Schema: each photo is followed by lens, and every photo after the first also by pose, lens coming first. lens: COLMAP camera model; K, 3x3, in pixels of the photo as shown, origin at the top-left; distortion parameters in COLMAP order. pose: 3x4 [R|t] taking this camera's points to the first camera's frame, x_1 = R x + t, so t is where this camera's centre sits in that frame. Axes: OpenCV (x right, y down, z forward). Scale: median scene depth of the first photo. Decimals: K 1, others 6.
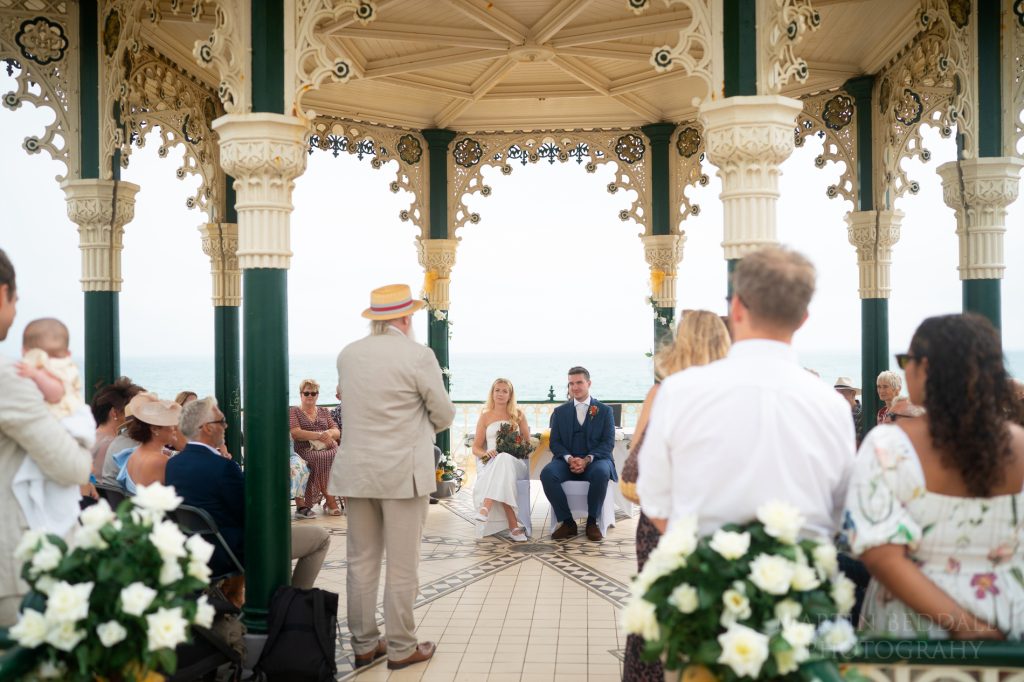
lens RADIAL K [[1002.3, 0, 497.1], [0, 1002.3, 336.2], [0, 0, 1]] dist [-0.049920, 0.149043]
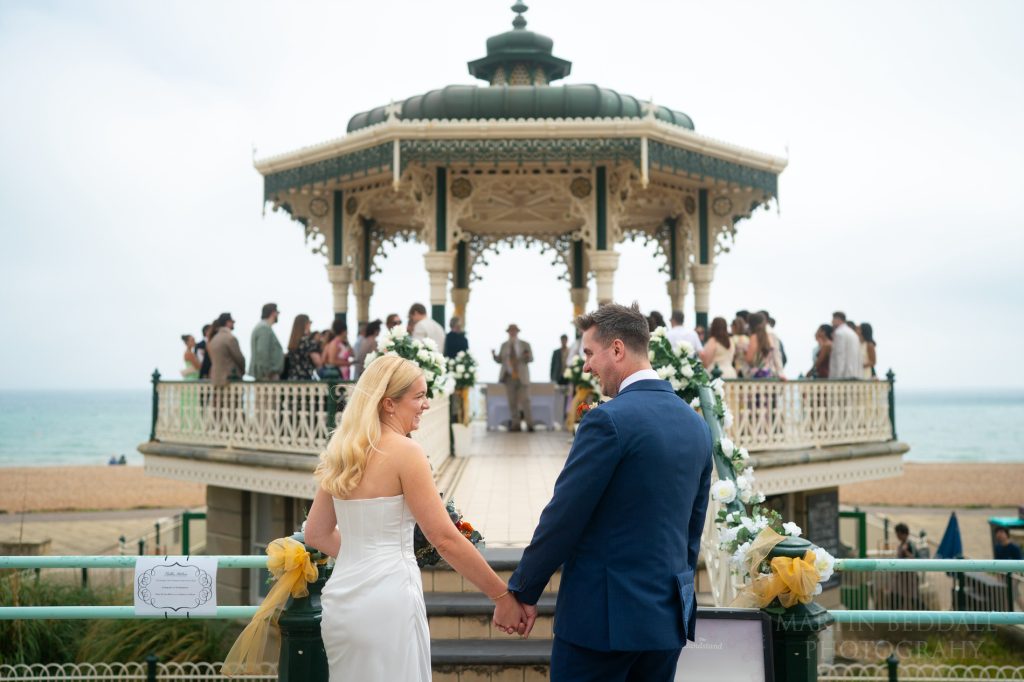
lens RADIAL K [[1002.3, 0, 497.1], [0, 1002.3, 336.2], [0, 0, 1]] dist [-0.049920, 0.149043]
pose [[0.997238, 0.010215, 0.073562, -0.154087], [-0.007610, 0.999337, -0.035602, 0.069462], [-0.073877, 0.034944, 0.996655, -1.050449]]
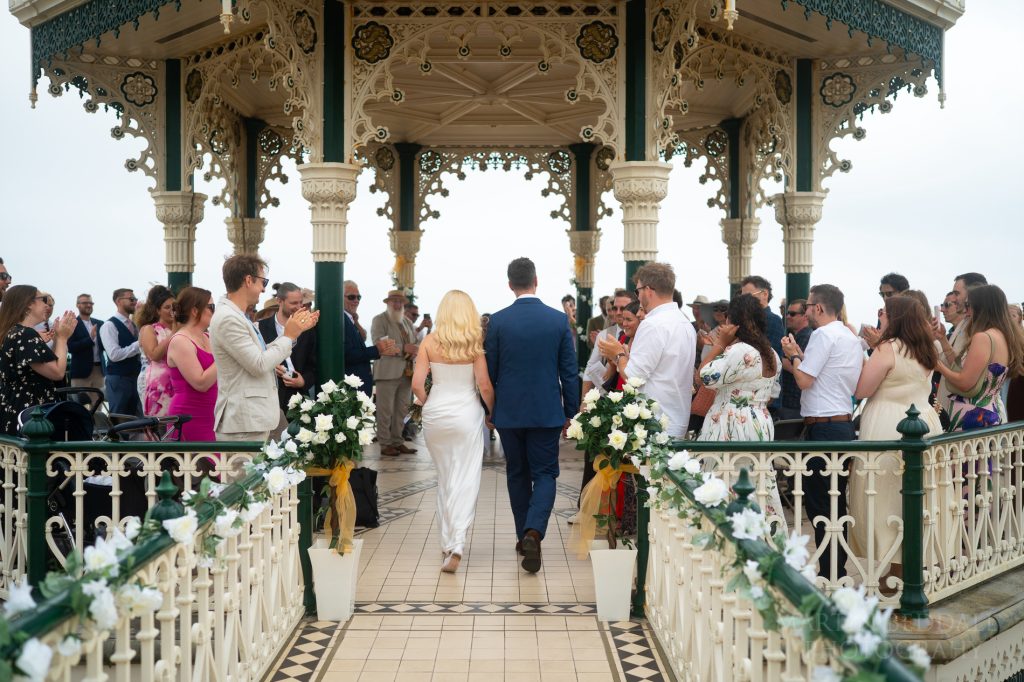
lens RADIAL K [[1002.3, 0, 497.1], [0, 1002.3, 336.2], [0, 0, 1]] dist [-0.049920, 0.149043]
pose [[0.996630, 0.008731, 0.081567, -0.055969], [-0.010778, 0.999637, 0.024686, 0.003301], [-0.081321, -0.025482, 0.996362, -0.311044]]
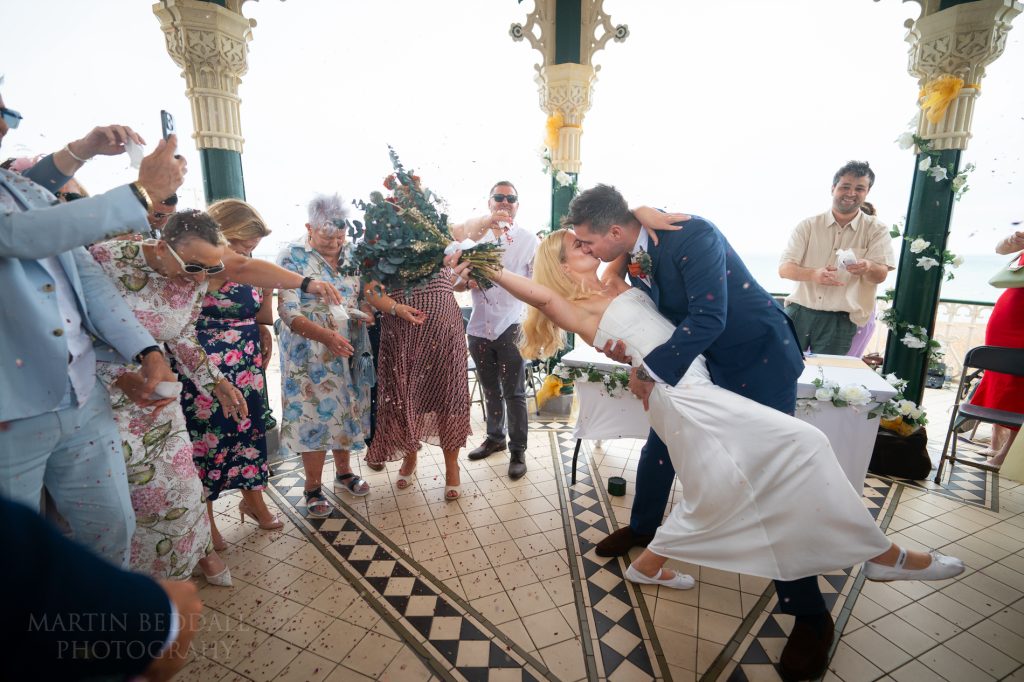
lens RADIAL K [[468.9, 0, 513.4], [0, 468.9, 338.6], [0, 0, 1]] dist [-0.011750, 0.003622]
pose [[0.954814, 0.063944, -0.290244, 0.016829], [-0.006182, 0.980643, 0.195709, 0.032198], [0.297140, -0.185071, 0.936727, 0.765665]]
